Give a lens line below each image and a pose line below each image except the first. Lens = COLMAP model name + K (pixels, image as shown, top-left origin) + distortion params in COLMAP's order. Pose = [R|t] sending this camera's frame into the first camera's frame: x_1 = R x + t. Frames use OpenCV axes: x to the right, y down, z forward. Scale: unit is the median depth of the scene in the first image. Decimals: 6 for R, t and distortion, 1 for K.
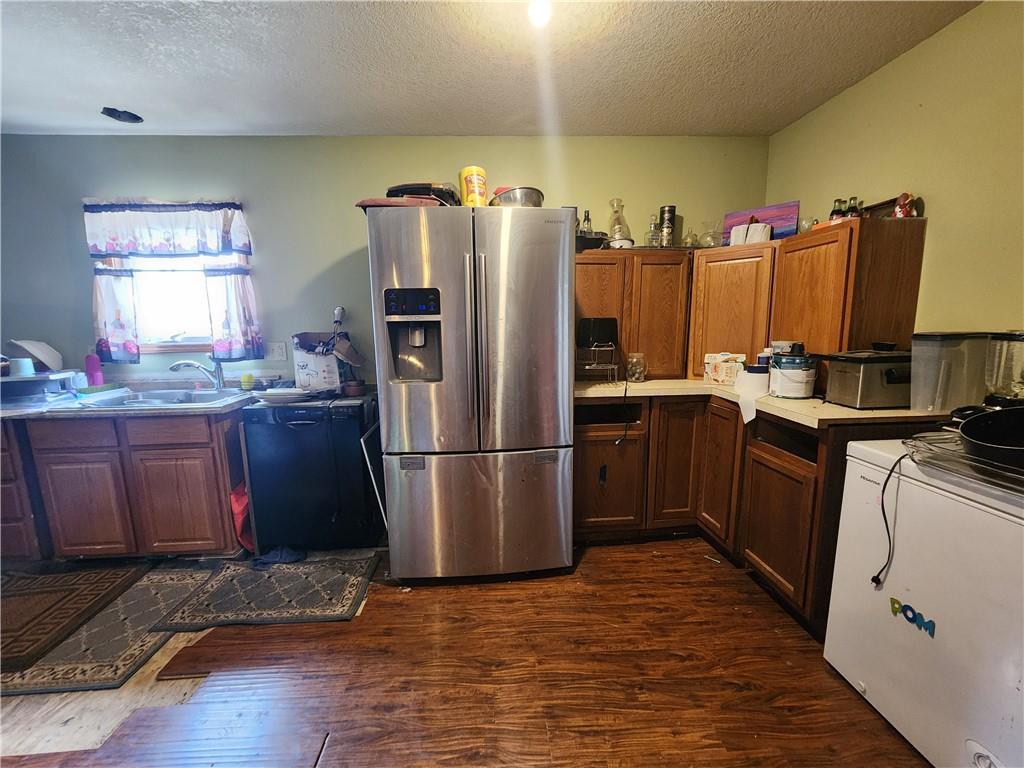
lens RADIAL K [[420.3, 0, 508.8], [0, 420.3, 388.3], [0, 0, 1]] dist [0.000314, 0.000673]
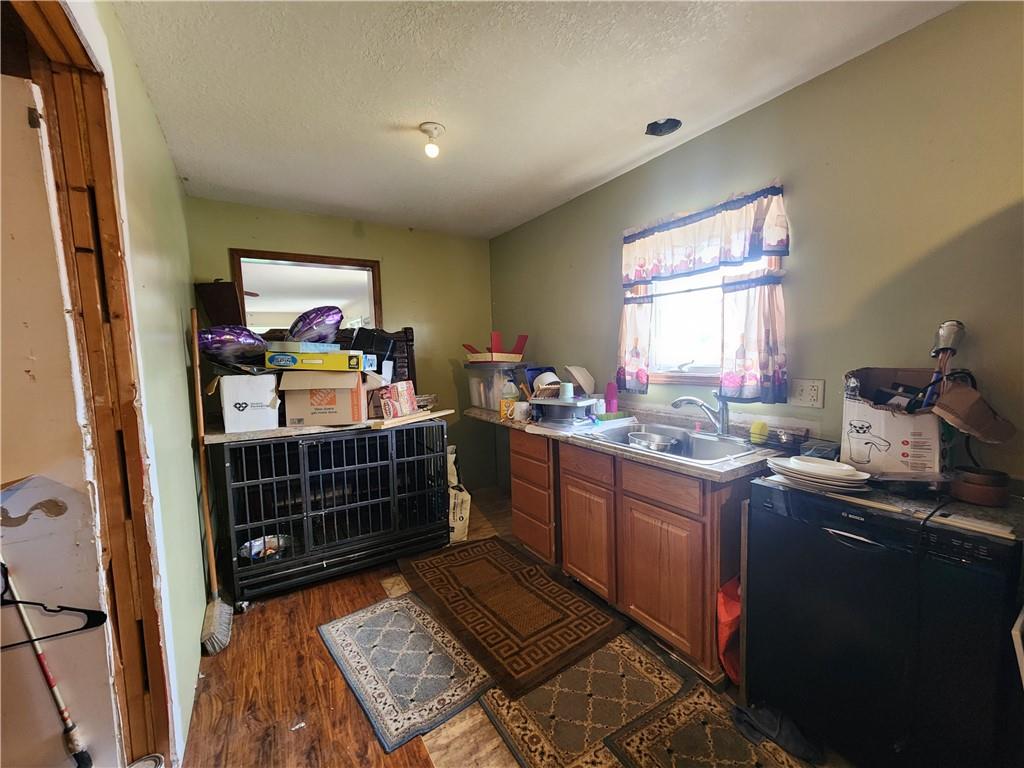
lens RADIAL K [[420.3, 0, 508.8], [0, 420.3, 388.3], [0, 0, 1]] dist [0.000314, 0.000673]
pose [[0.477376, 0.079419, -0.875103, -0.210361], [-0.112031, 0.993281, 0.029030, -0.066212], [0.871528, 0.084180, 0.483066, 0.284133]]
